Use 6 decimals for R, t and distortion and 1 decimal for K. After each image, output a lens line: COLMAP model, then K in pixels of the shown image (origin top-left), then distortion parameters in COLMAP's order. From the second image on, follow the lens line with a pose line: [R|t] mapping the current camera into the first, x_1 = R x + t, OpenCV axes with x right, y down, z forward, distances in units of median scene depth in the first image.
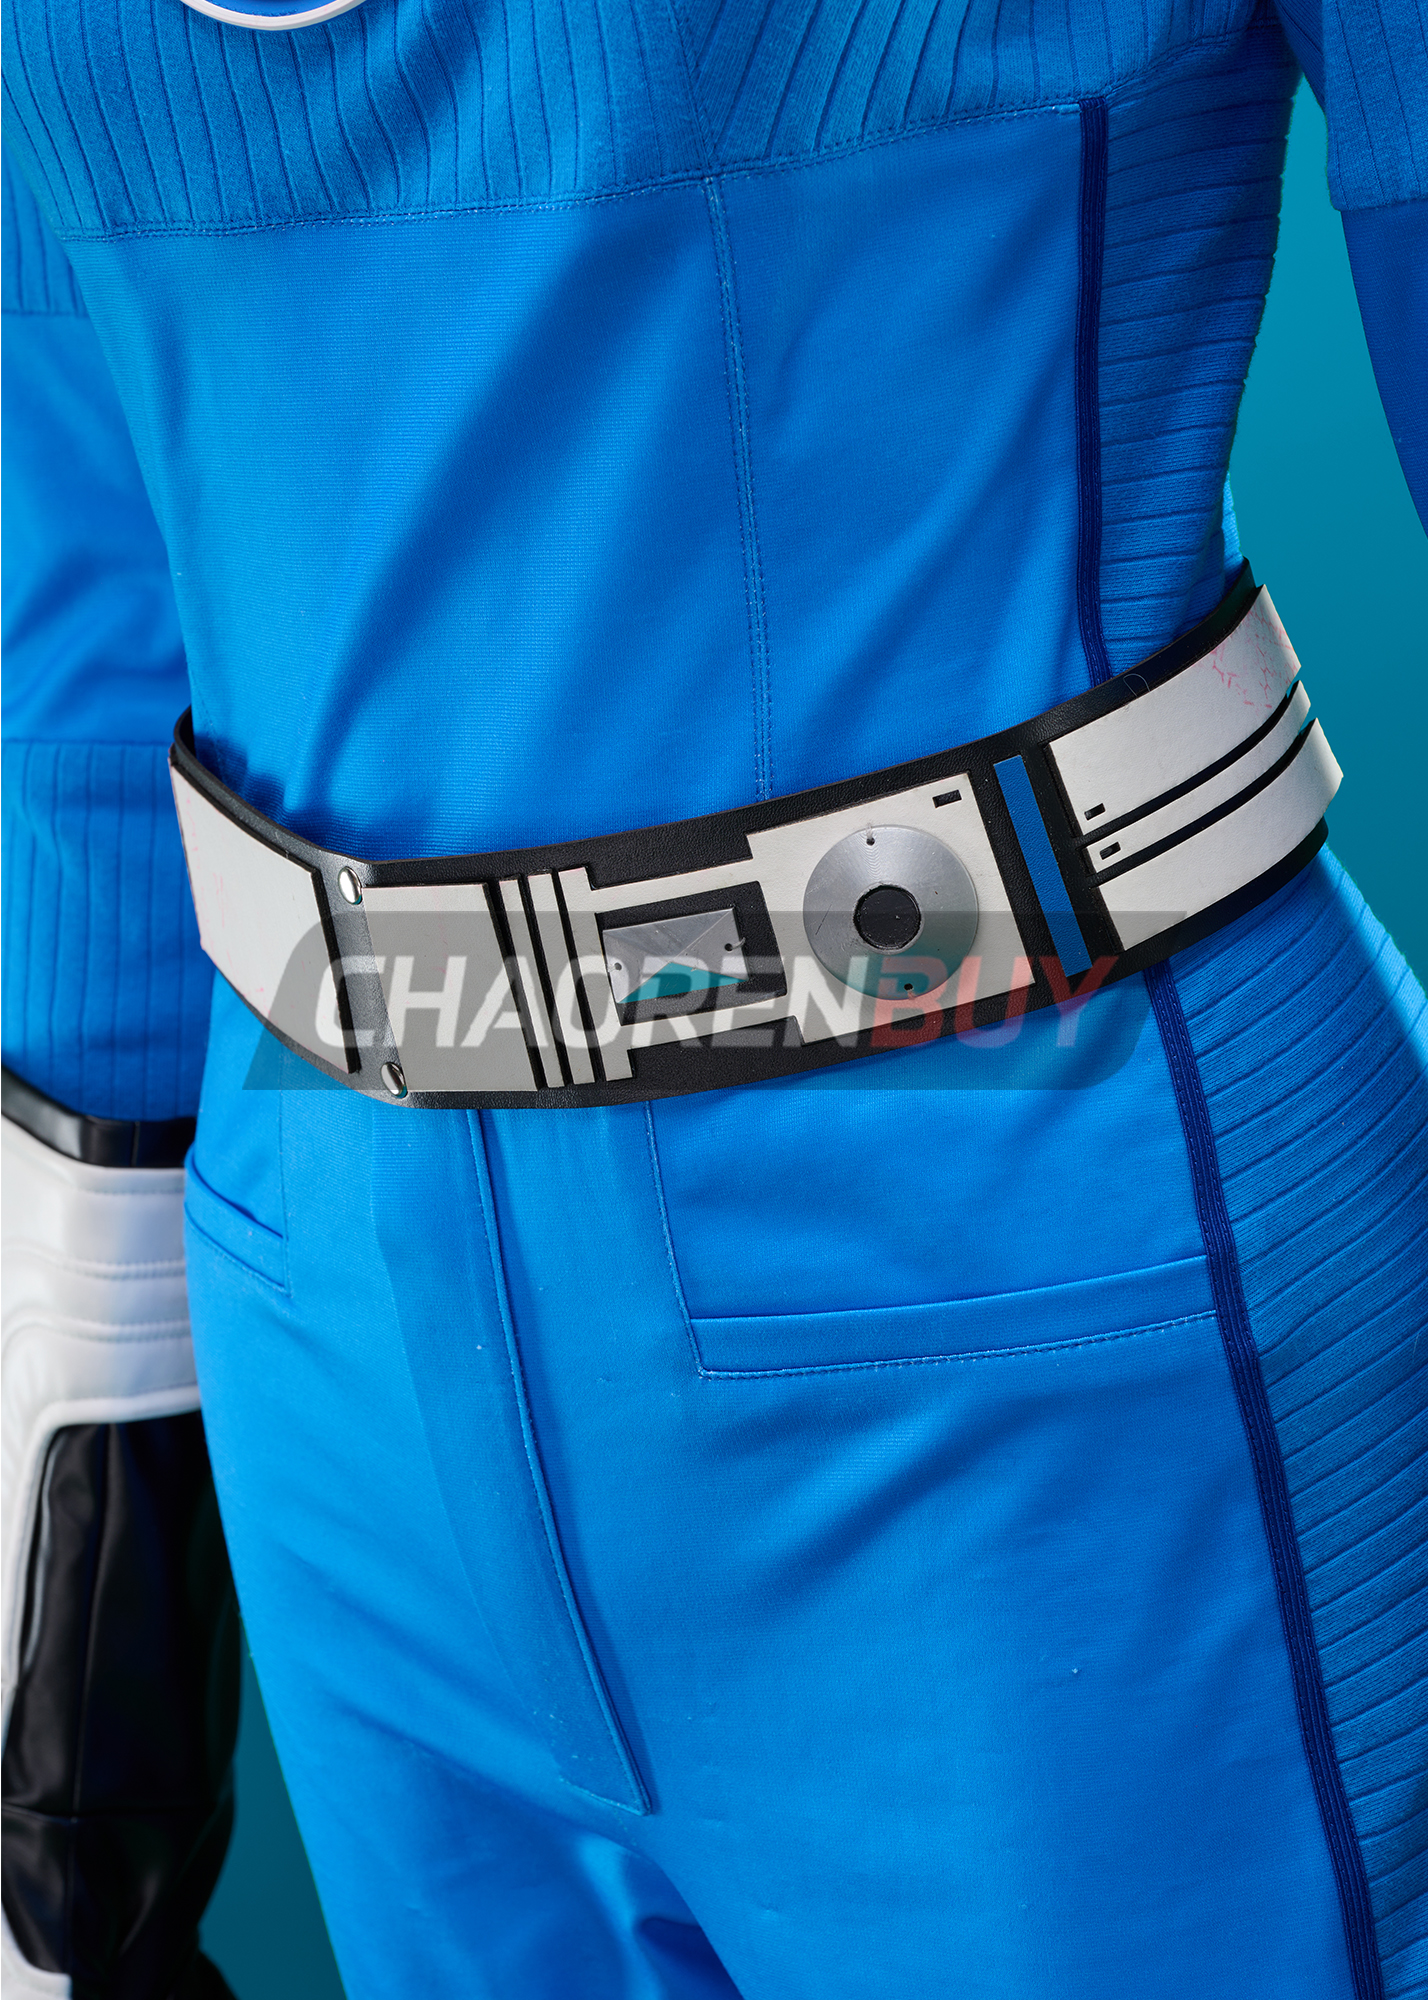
lens RADIAL K [[6315.0, 0, 714.0], [0, 6315.0, 1000.0], [0, 0, 1]] dist [-0.056379, 0.255826]
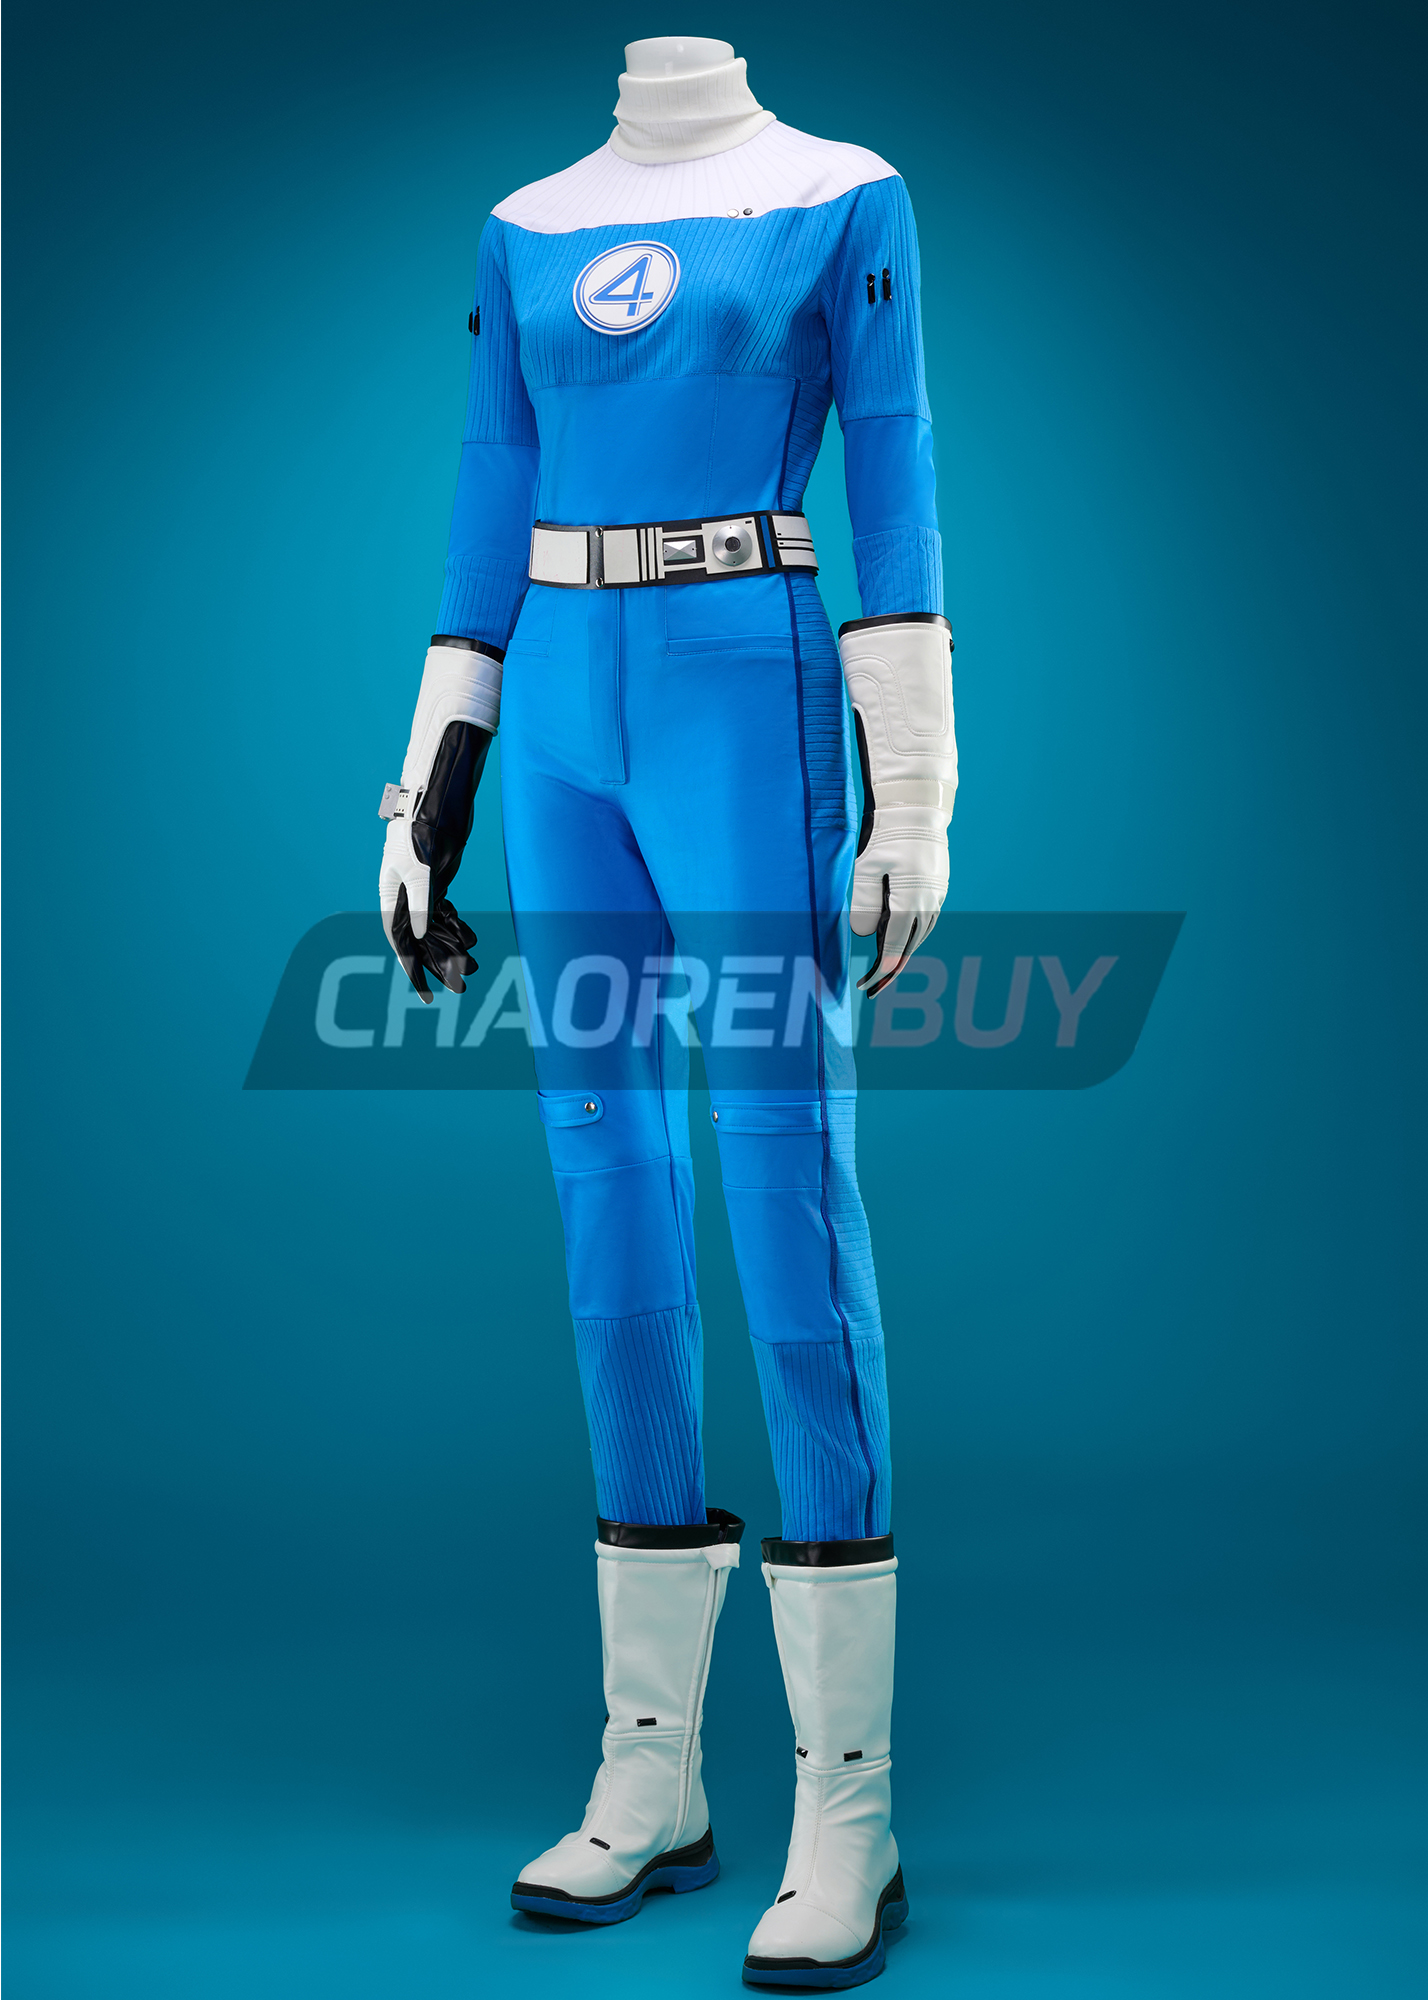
lens RADIAL K [[3996.3, 0, 714.0], [0, 3996.3, 1000.0], [0, 0, 1]] dist [-0.174809, 0.009168]
pose [[0.970797, 0.157665, 0.180816, -0.423200], [-0.111518, 0.963907, -0.241757, 0.934886], [-0.212406, 0.214533, 0.953341, -1.516107]]
